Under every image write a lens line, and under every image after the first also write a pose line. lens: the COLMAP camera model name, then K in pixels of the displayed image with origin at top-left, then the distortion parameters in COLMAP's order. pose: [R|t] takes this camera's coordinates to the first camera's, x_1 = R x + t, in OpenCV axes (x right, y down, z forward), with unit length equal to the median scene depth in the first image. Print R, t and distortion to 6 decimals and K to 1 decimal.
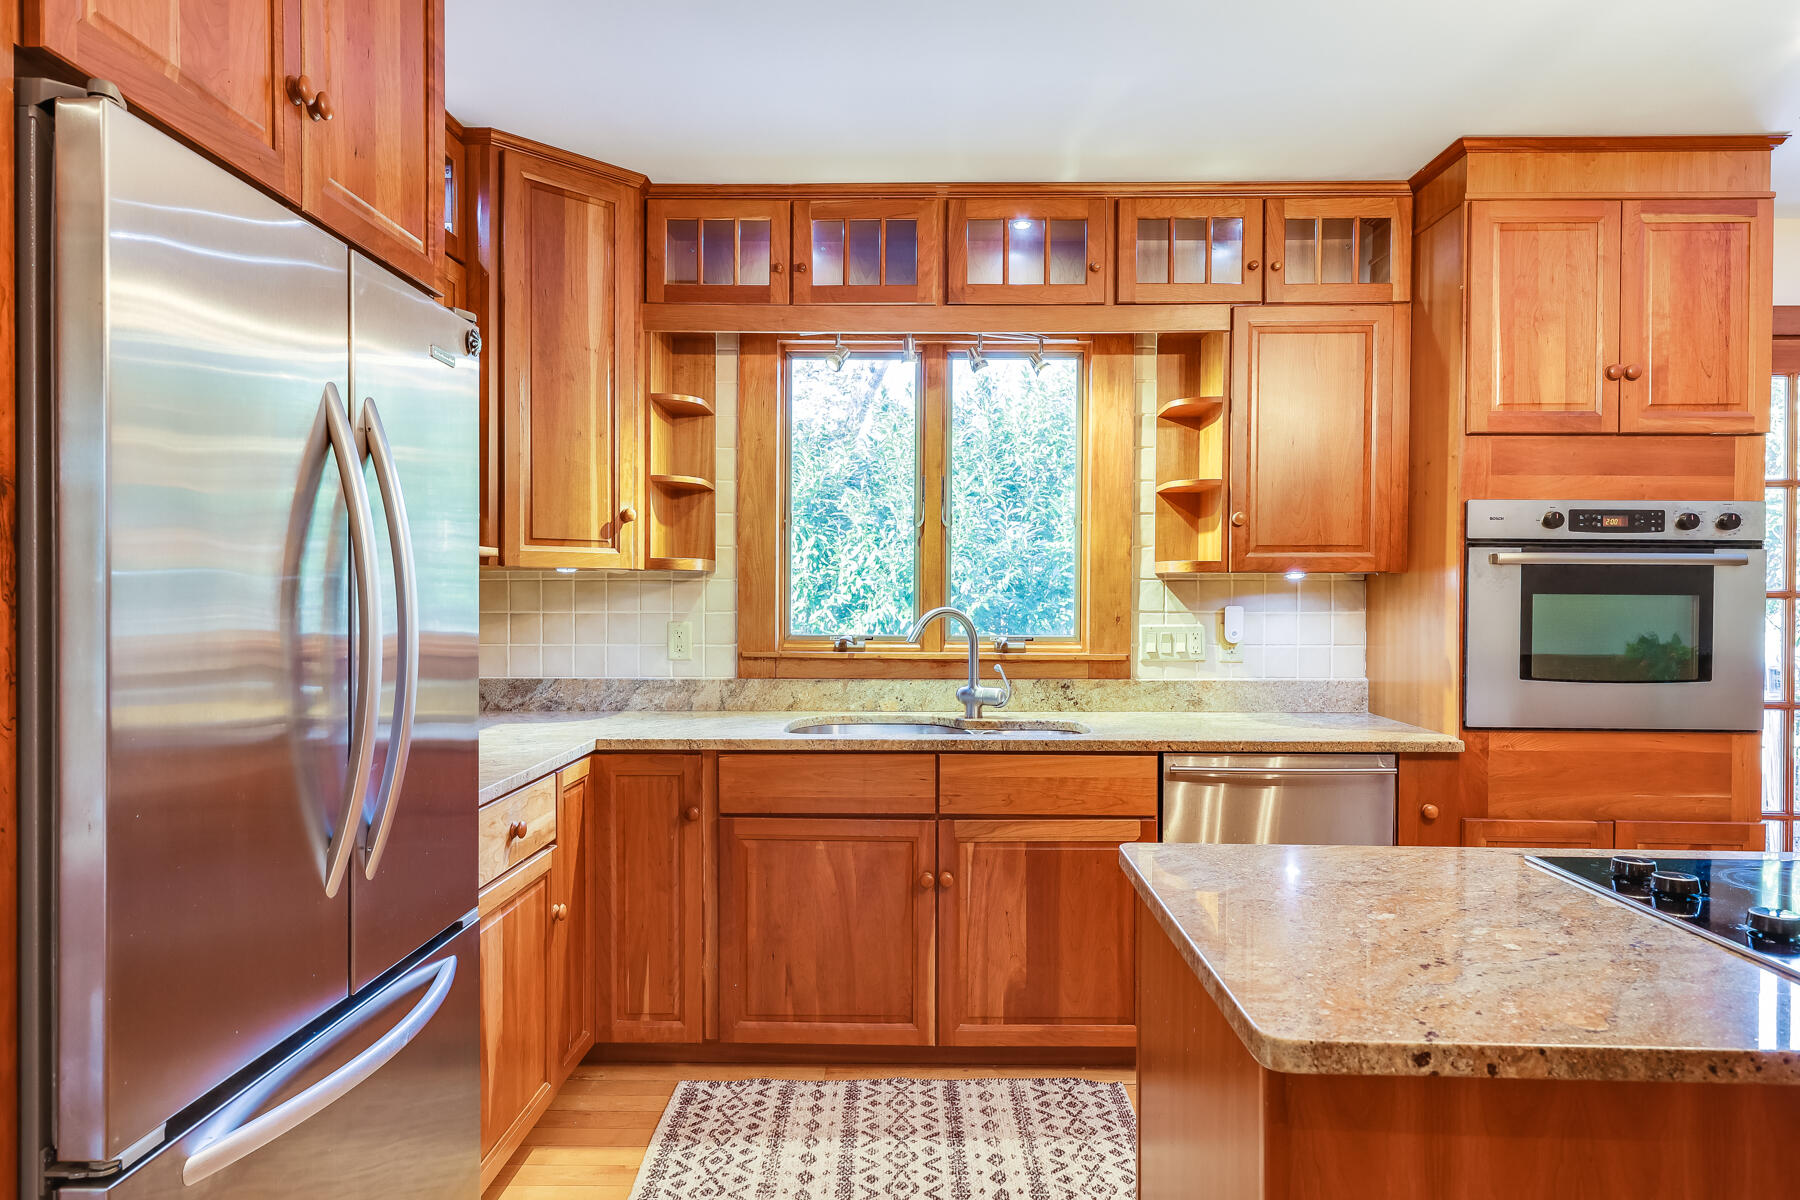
lens RADIAL K [[994.1, 0, 900.0], [0, 994.1, 600.0], [0, 0, 1]] dist [-0.000292, 0.000025]
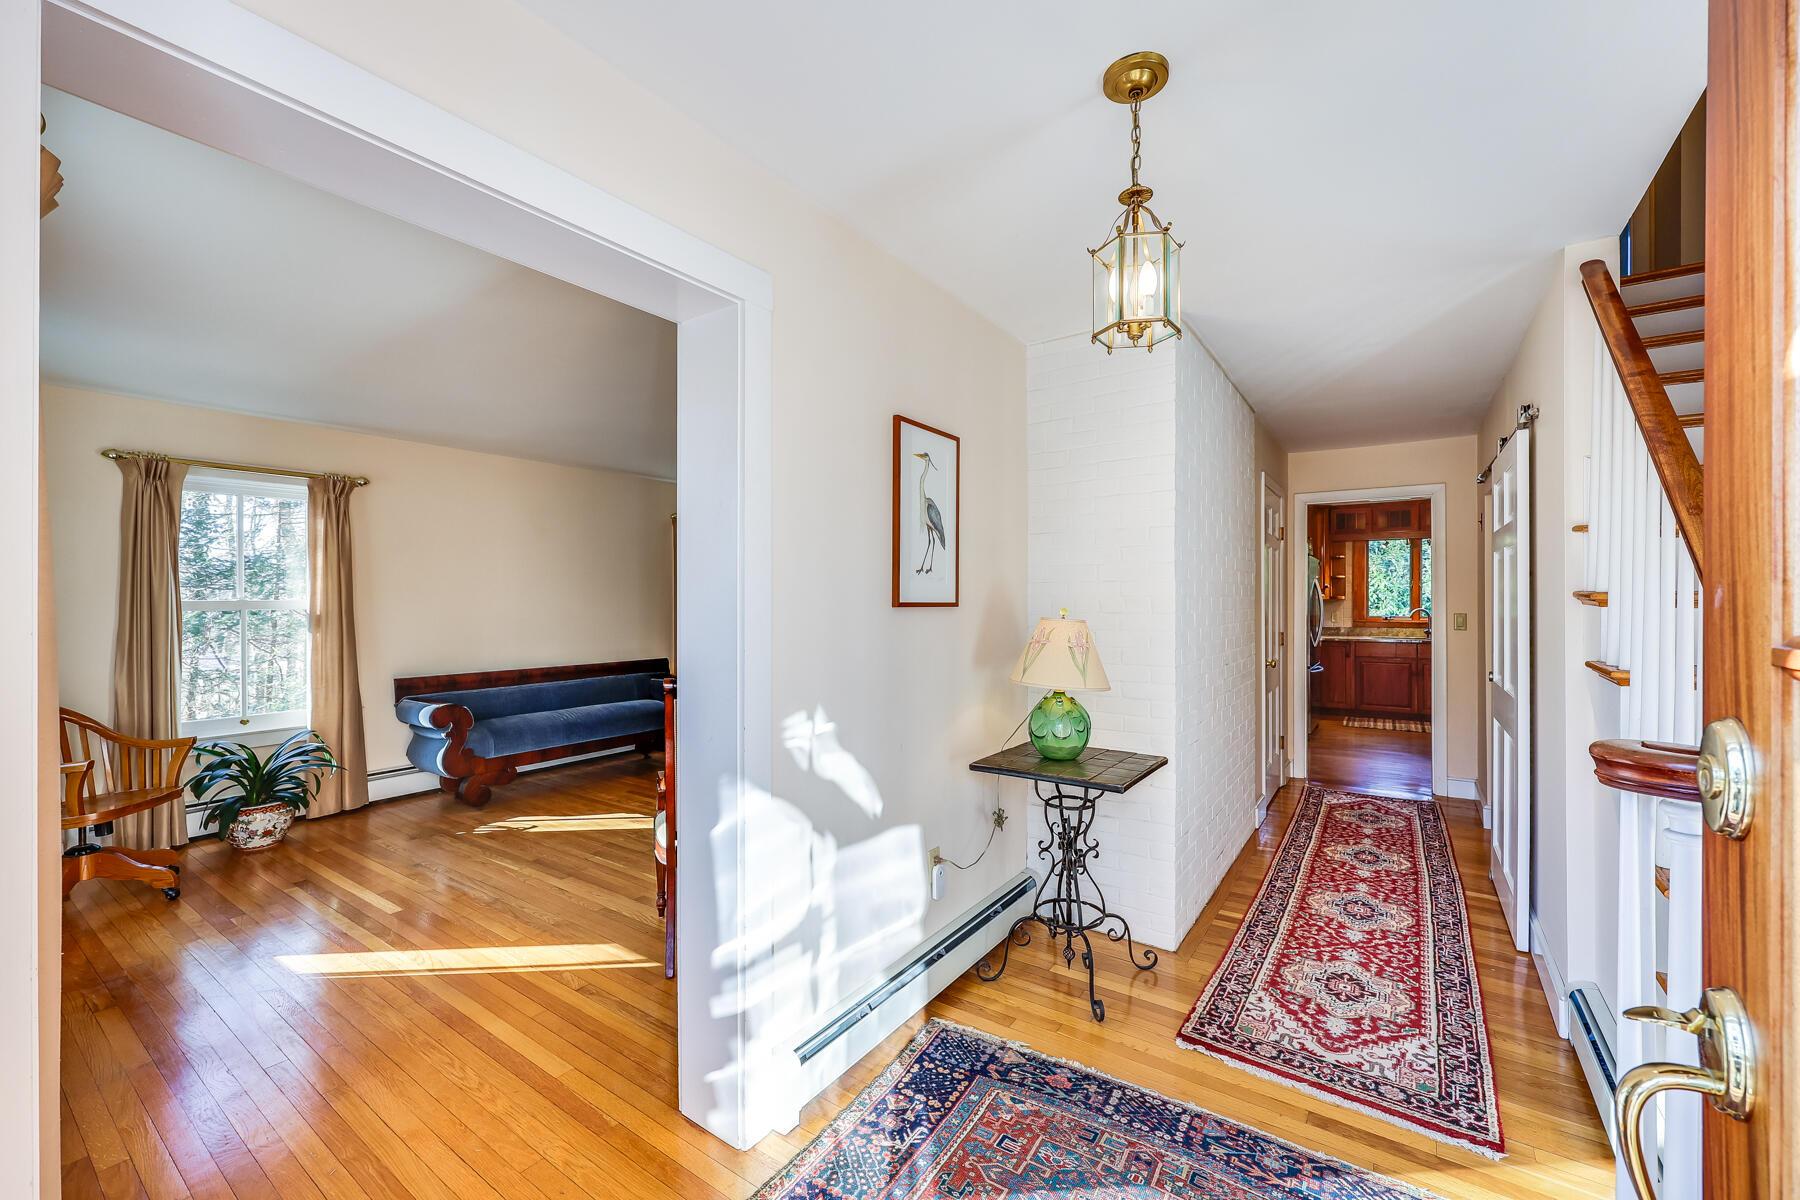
lens RADIAL K [[727.0, 0, 900.0], [0, 727.0, 600.0], [0, 0, 1]] dist [-0.000129, -0.000193]
pose [[0.831978, -0.002997, -0.554801, -0.062609], [0.002526, 0.999996, -0.001614, -0.025080], [0.554803, -0.000058, 0.831981, -2.277893]]
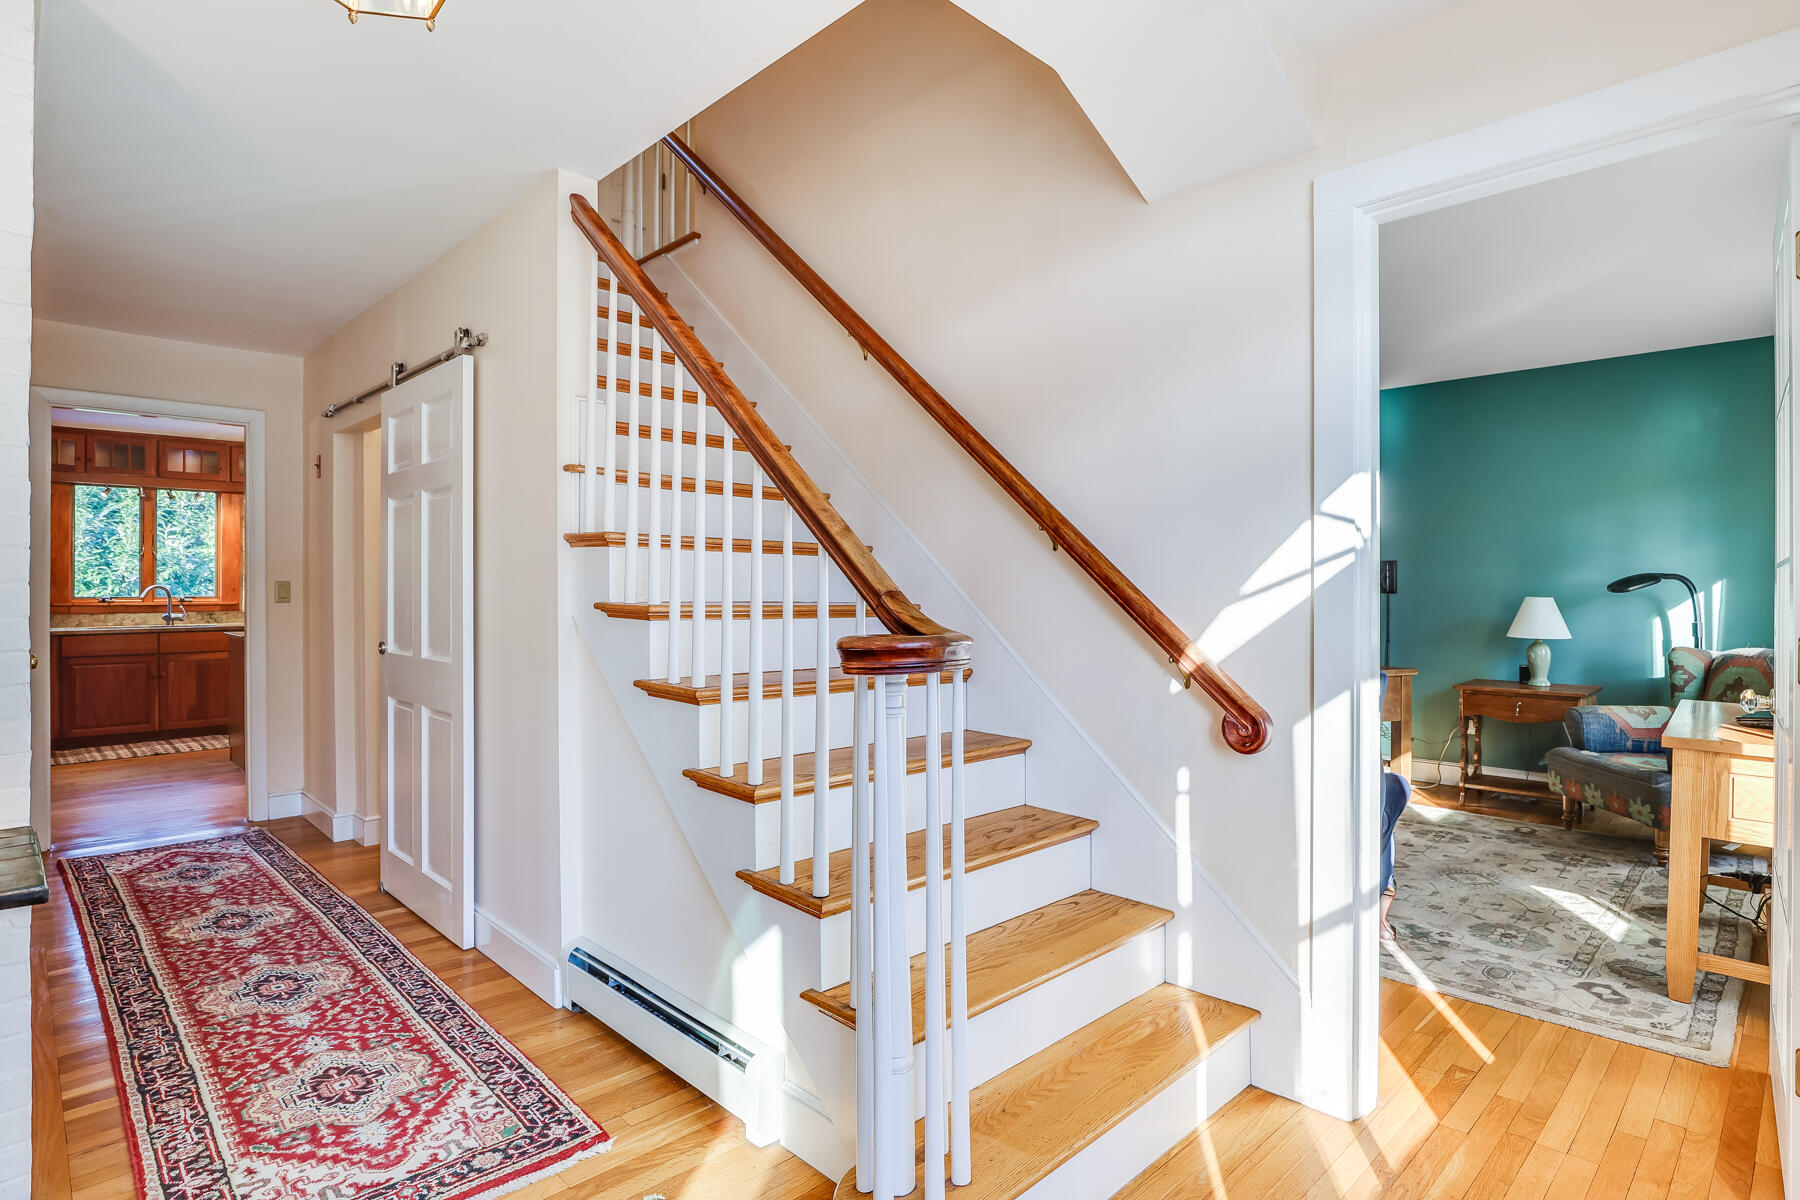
lens RADIAL K [[937.6, 0, 900.0], [0, 937.6, 600.0], [0, 0, 1]] dist [-0.002746, 0.000133]
pose [[0.699625, -0.008127, 0.714464, -0.344734], [0.001436, 0.999949, 0.009968, 0.025036], [-0.714509, -0.005948, 0.699601, -2.137462]]
